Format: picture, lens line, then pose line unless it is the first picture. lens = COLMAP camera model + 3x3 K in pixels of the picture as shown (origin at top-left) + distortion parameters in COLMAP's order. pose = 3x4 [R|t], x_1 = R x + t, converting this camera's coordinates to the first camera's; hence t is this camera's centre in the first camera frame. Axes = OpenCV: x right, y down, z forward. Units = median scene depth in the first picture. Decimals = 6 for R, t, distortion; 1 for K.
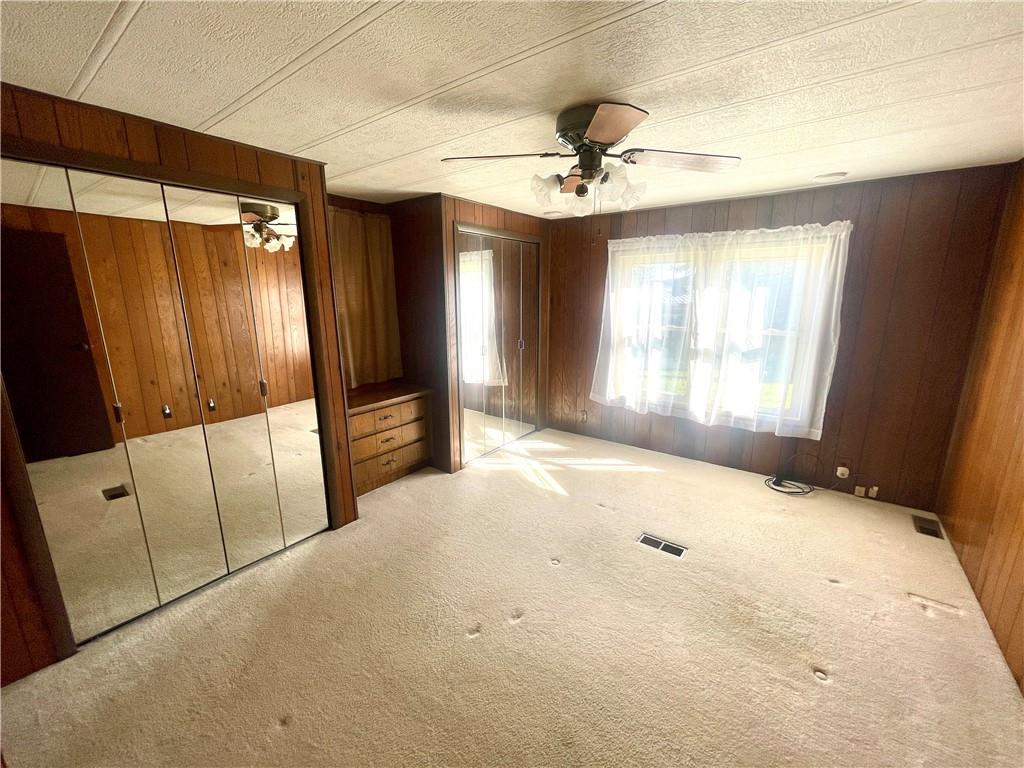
lens RADIAL K [[417.1, 0, 511.1], [0, 417.1, 384.9], [0, 0, 1]] dist [-0.000866, -0.000796]
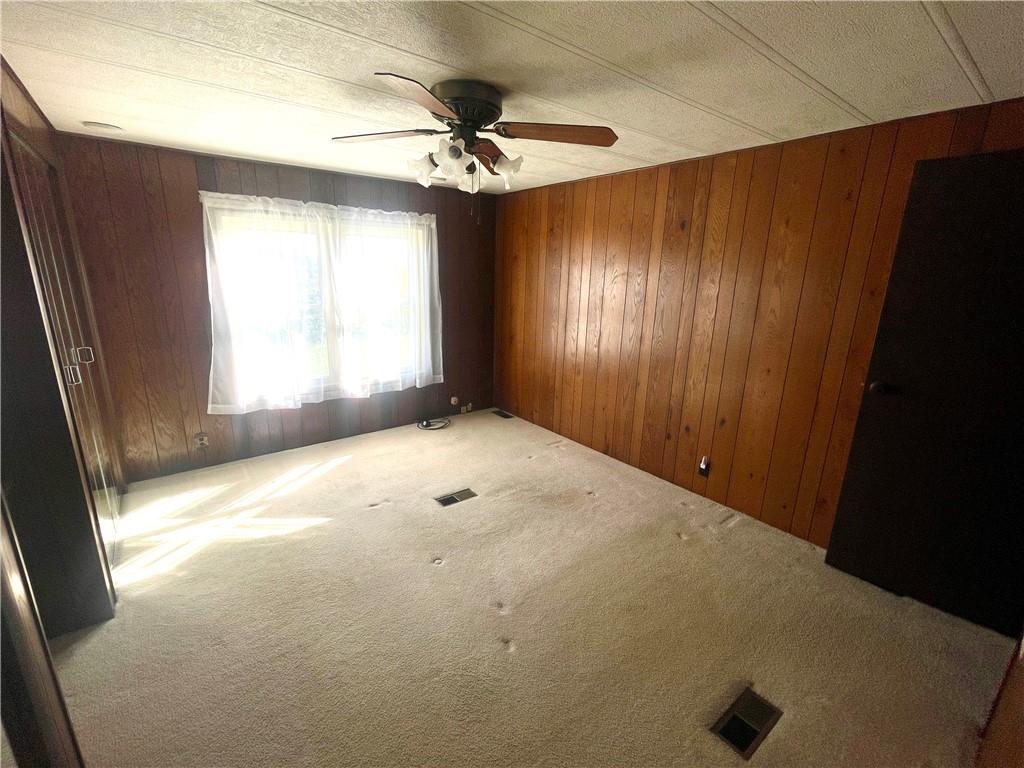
lens RADIAL K [[444.1, 0, 510.1], [0, 444.1, 385.8], [0, 0, 1]] dist [-0.001474, -0.000664]
pose [[0.266936, -0.239979, 0.933357, -0.492625], [0.187691, 0.962900, 0.193896, -0.084108], [-0.945261, 0.123425, 0.302074, 0.356734]]
